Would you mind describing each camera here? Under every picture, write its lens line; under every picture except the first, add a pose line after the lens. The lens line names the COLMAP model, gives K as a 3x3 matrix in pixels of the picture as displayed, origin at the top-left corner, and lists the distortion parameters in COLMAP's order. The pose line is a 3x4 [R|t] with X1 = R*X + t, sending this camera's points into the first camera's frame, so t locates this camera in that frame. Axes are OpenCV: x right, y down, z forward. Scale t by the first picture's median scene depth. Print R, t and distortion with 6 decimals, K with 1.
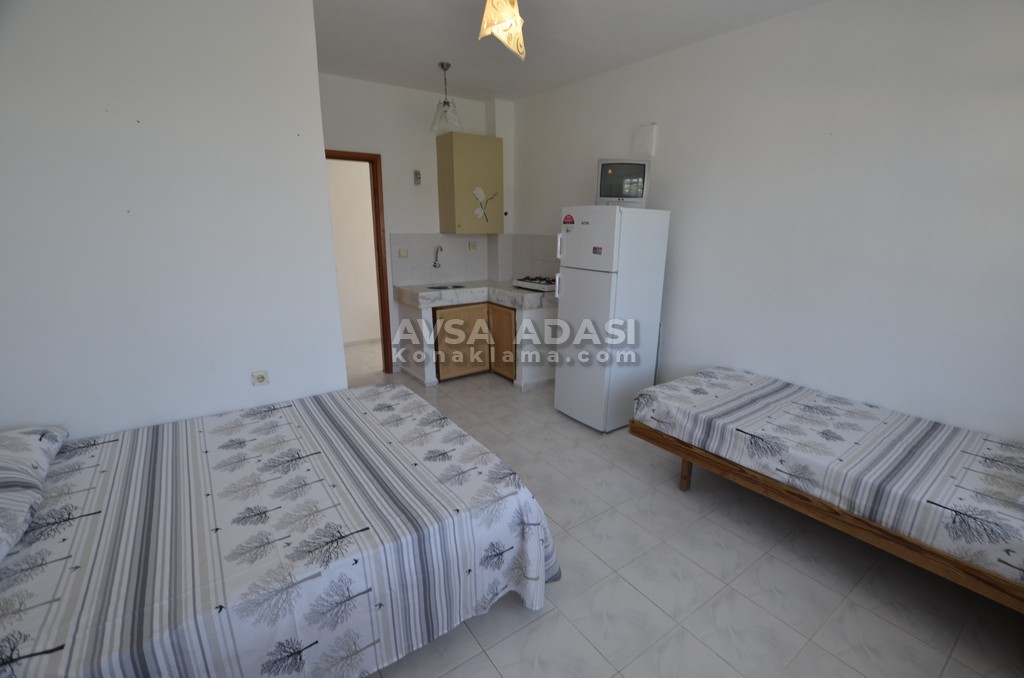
lens RADIAL K [[436.7, 0, 522.1], [0, 436.7, 341.9], [0, 0, 1]] dist [-0.024629, 0.000071]
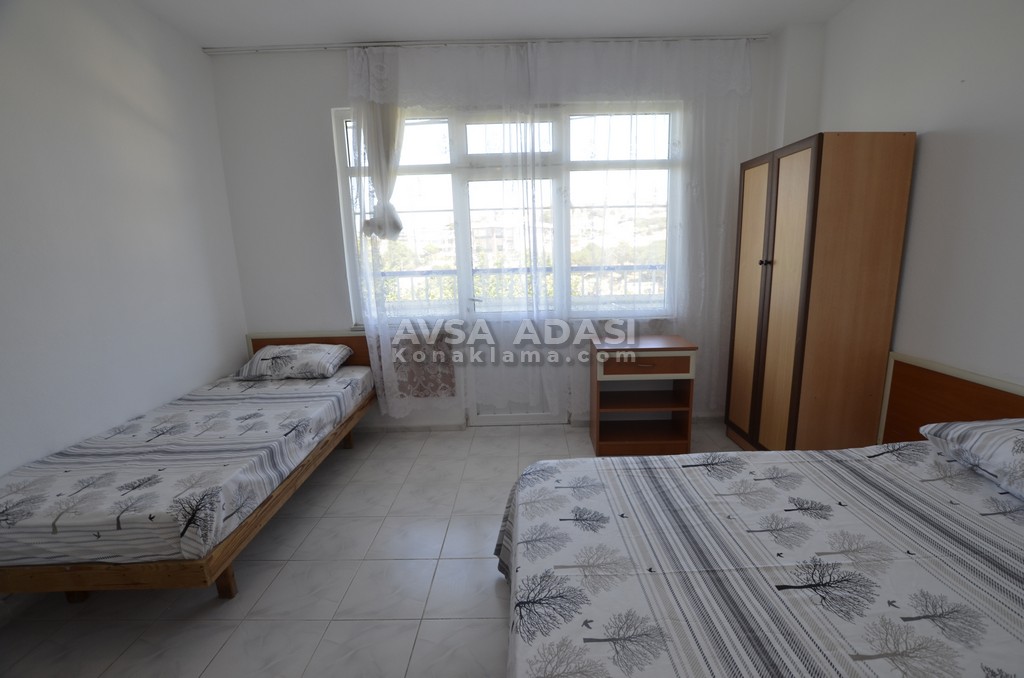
lens RADIAL K [[436.7, 0, 522.1], [0, 436.7, 341.9], [0, 0, 1]] dist [-0.024629, 0.000071]
pose [[-0.801727, -0.112564, 0.586995, -0.431170], [0.169032, 0.899311, 0.403321, -0.264922], [-0.573290, 0.422574, -0.701976, 1.263384]]
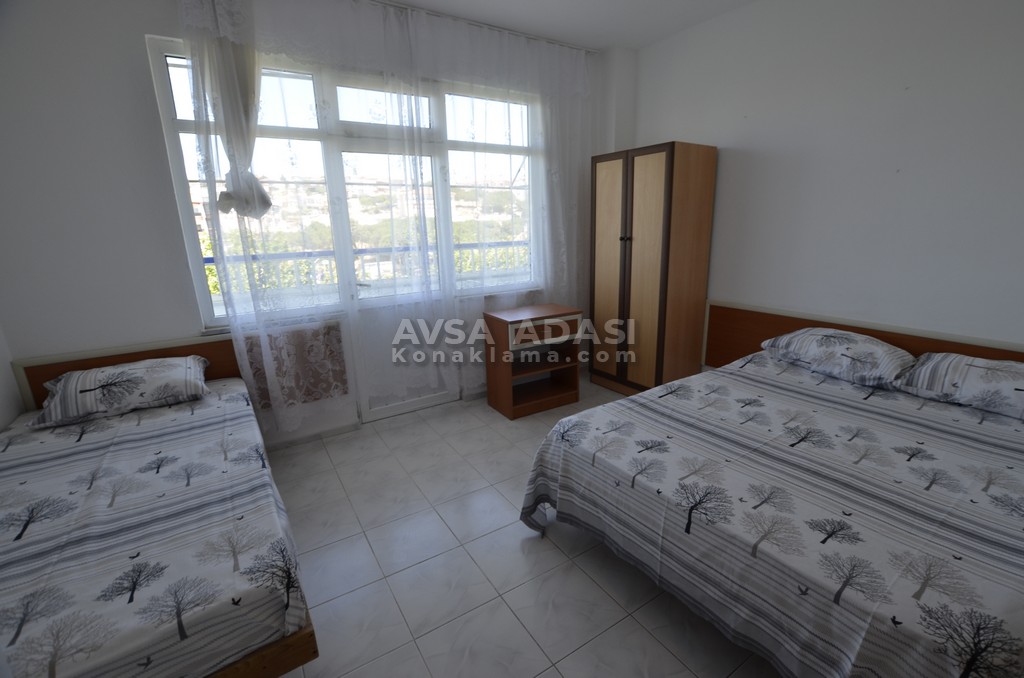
lens RADIAL K [[443.1, 0, 505.8], [0, 443.1, 342.9], [0, 0, 1]] dist [-0.034761, 0.008713]
pose [[-0.996757, -0.009251, 0.079938, 0.031823], [0.032034, 0.865655, 0.499615, -0.334326], [-0.073821, 0.500556, -0.862551, 1.488749]]
